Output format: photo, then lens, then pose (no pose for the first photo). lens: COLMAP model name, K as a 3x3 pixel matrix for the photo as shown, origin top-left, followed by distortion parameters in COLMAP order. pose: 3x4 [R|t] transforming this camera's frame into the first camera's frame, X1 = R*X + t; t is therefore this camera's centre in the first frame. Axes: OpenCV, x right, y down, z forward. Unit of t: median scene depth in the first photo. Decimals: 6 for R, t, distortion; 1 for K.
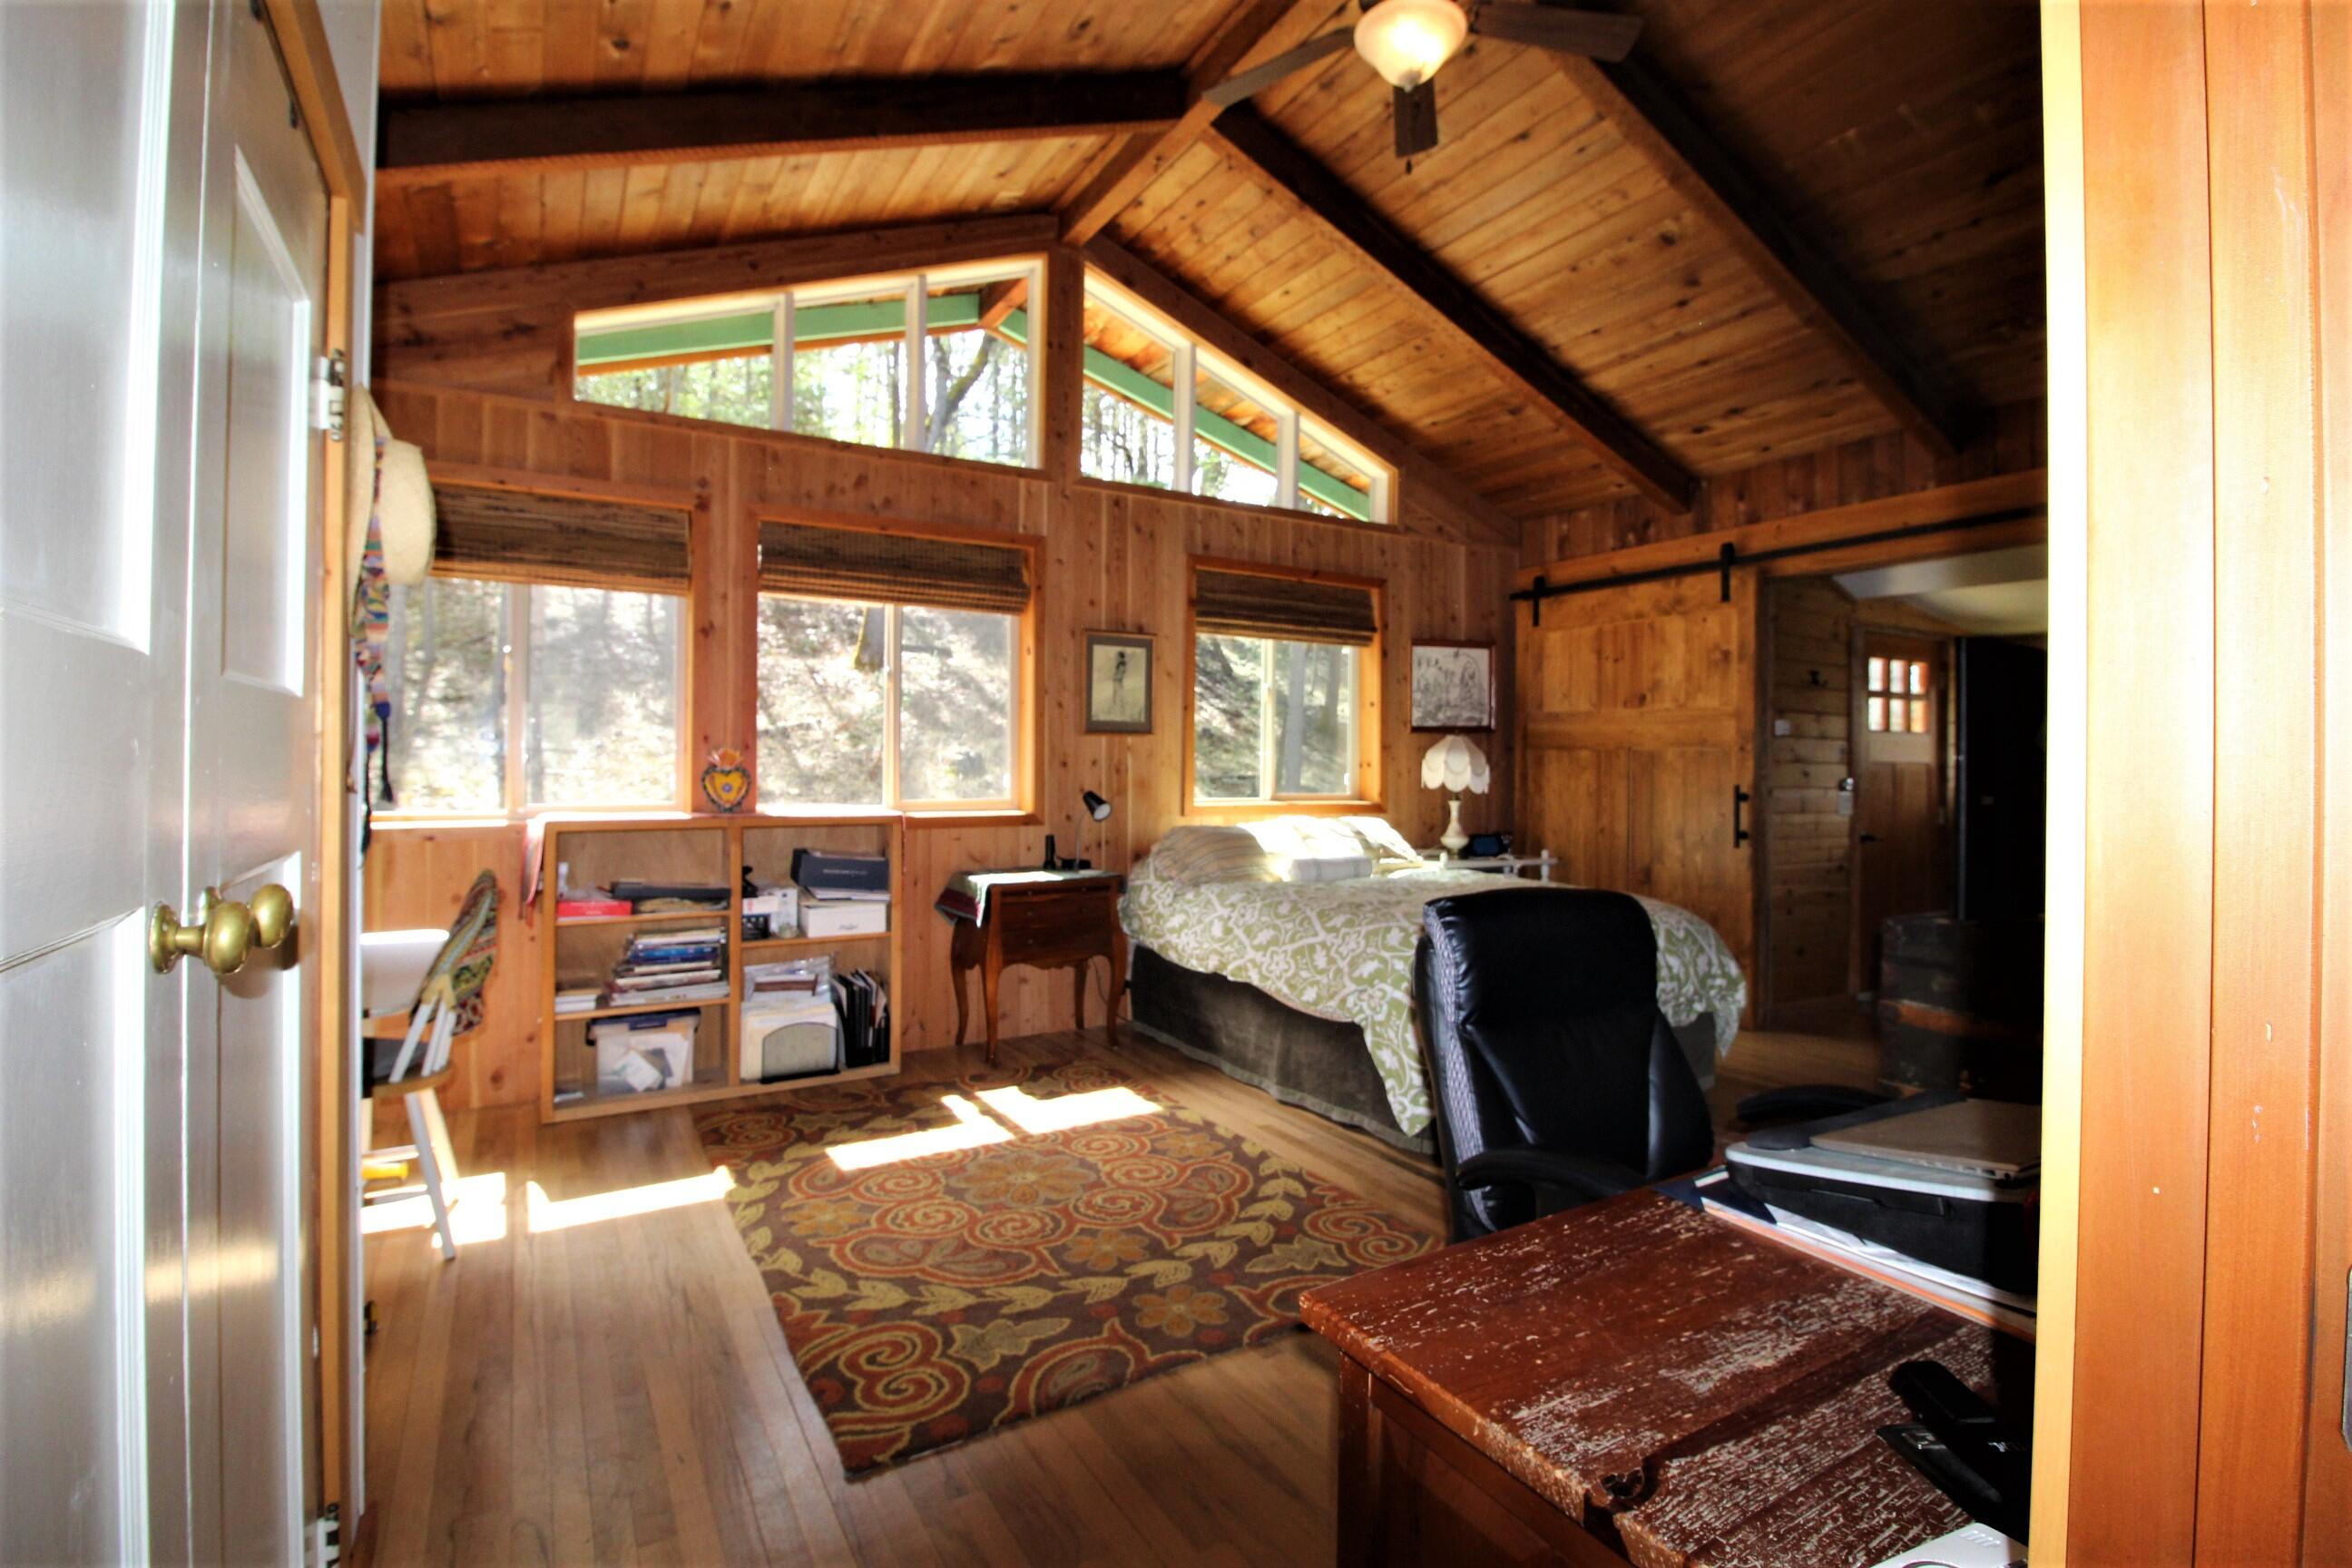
lens RADIAL K [[1079.9, 0, 1177.4], [0, 1079.9, 774.7], [0, 0, 1]] dist [-0.023258, -0.000799]
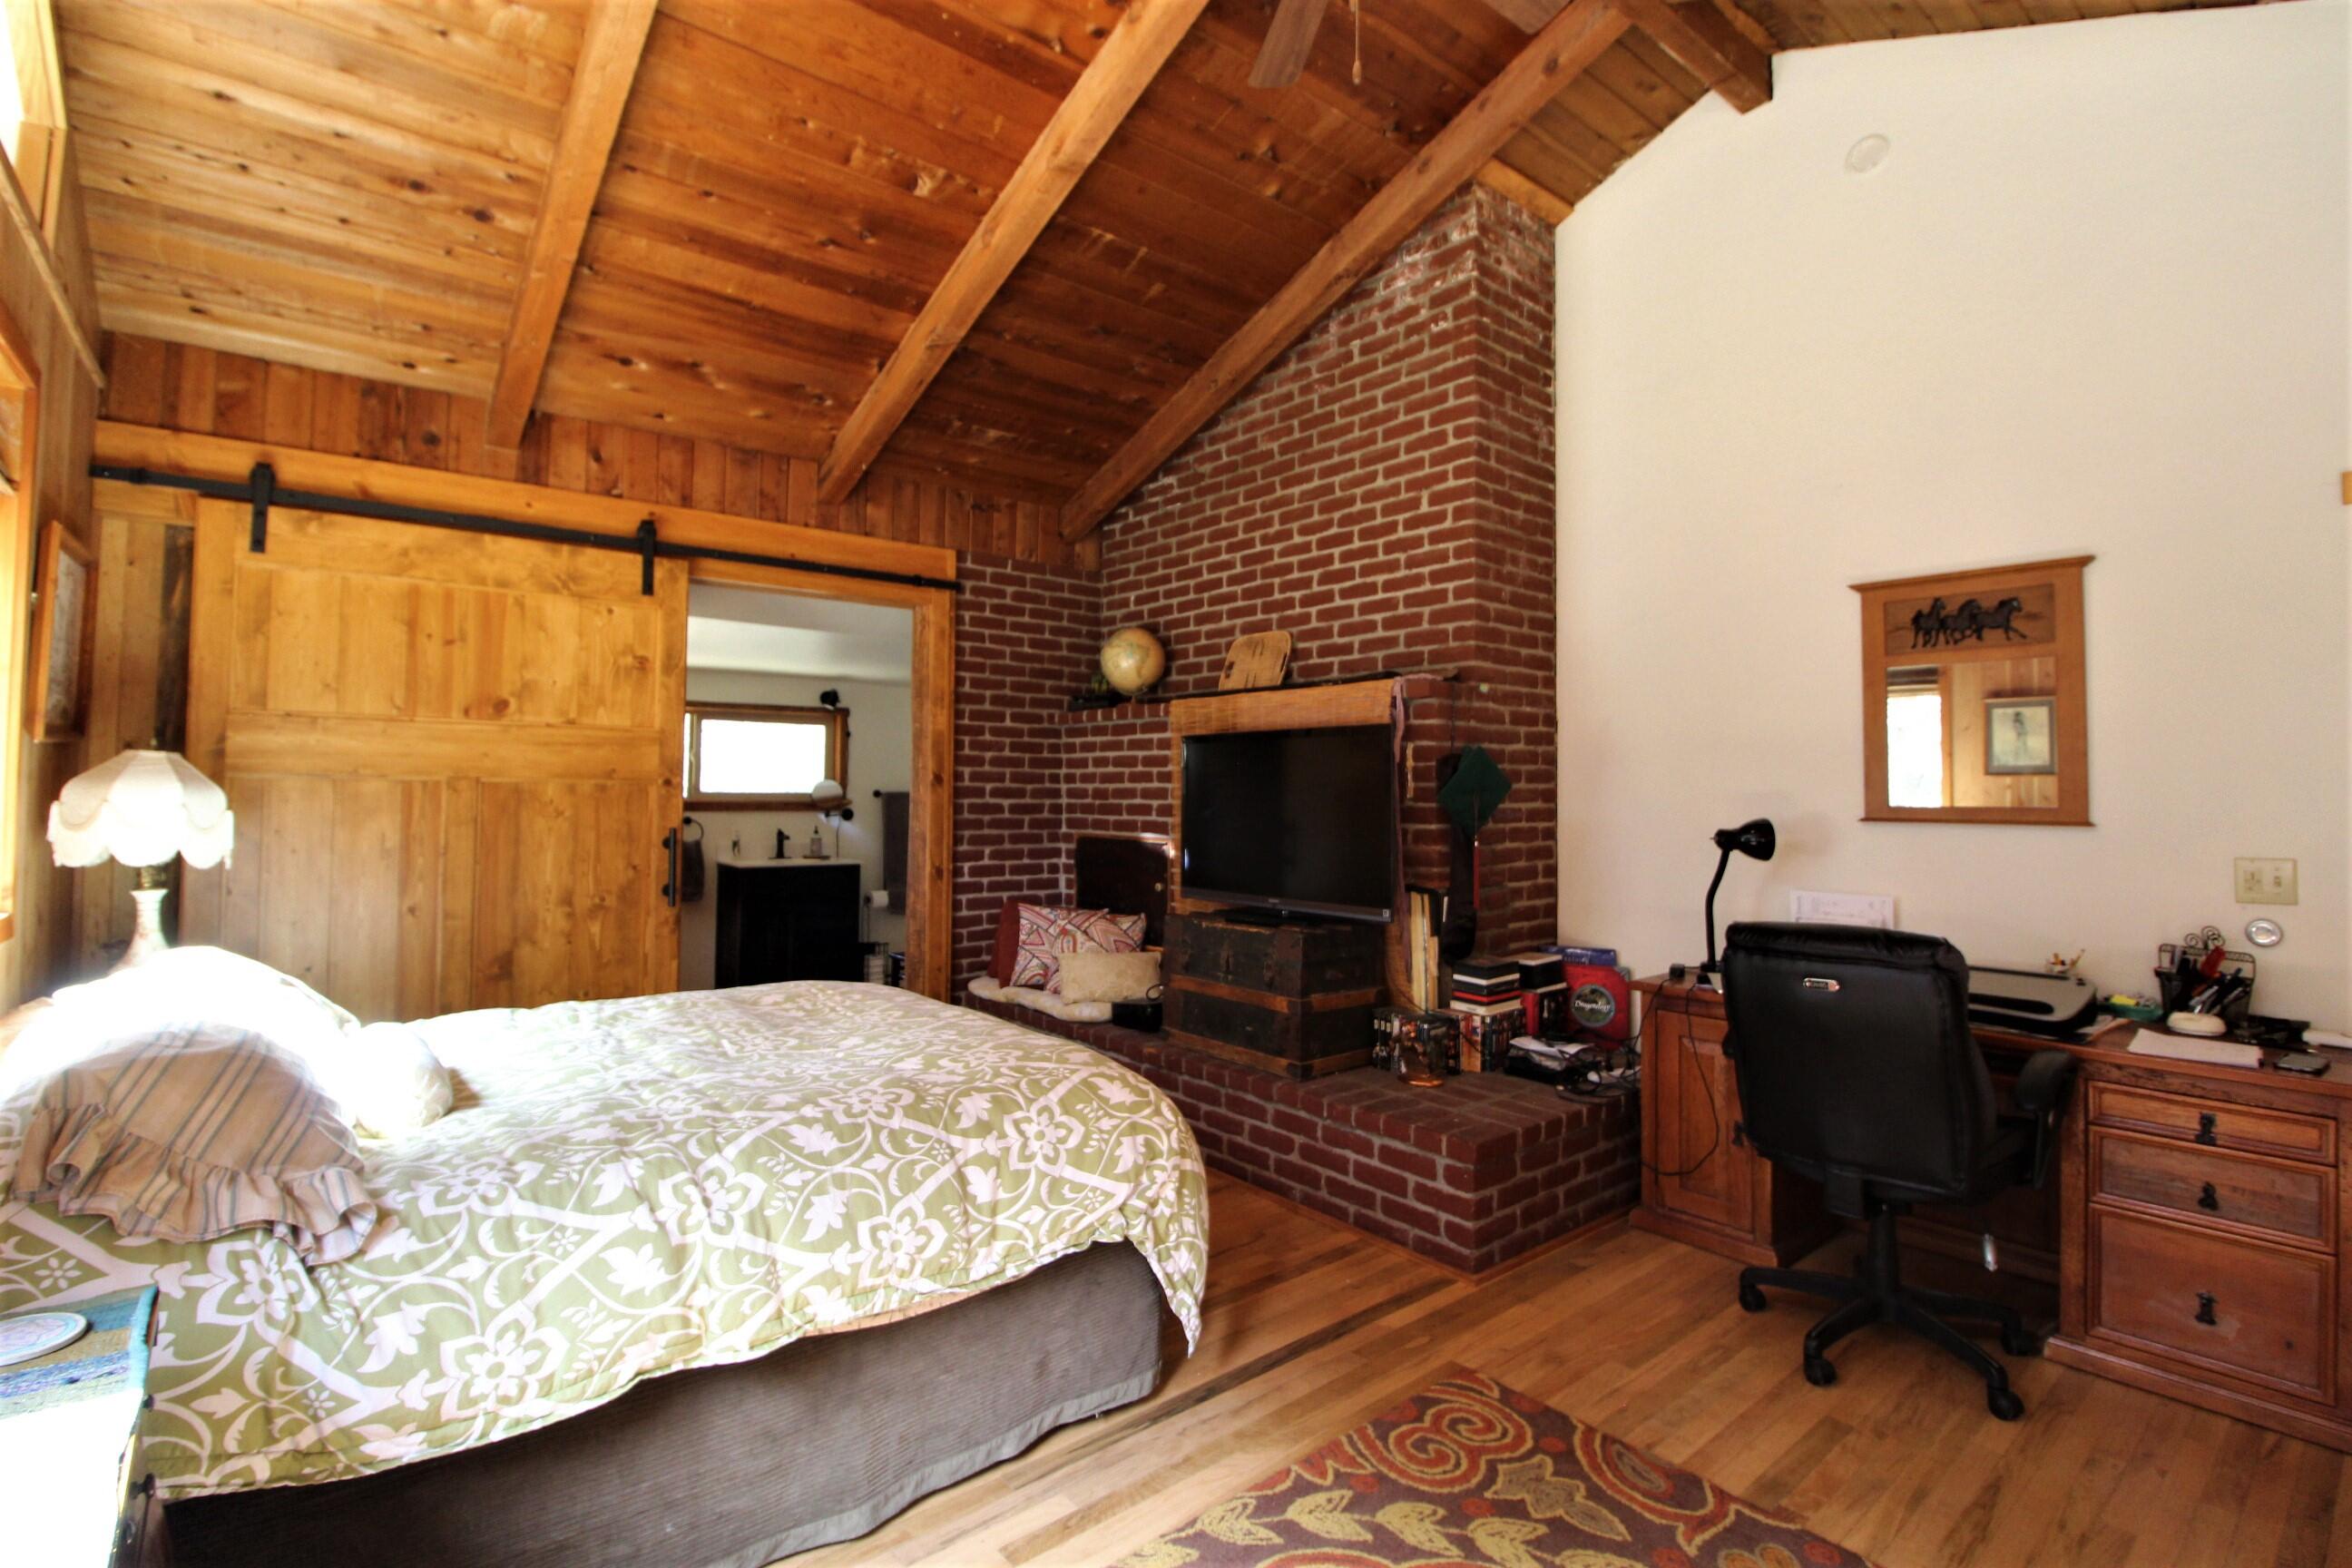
lens RADIAL K [[1079.9, 0, 1175.0], [0, 1079.9, 760.7], [0, 0, 1]] dist [-0.023258, -0.000799]
pose [[-0.149920, 0.015250, 0.988580, -0.306997], [0.002159, 0.999884, -0.015097, -0.026895], [-0.988696, -0.000129, -0.149936, 0.714353]]
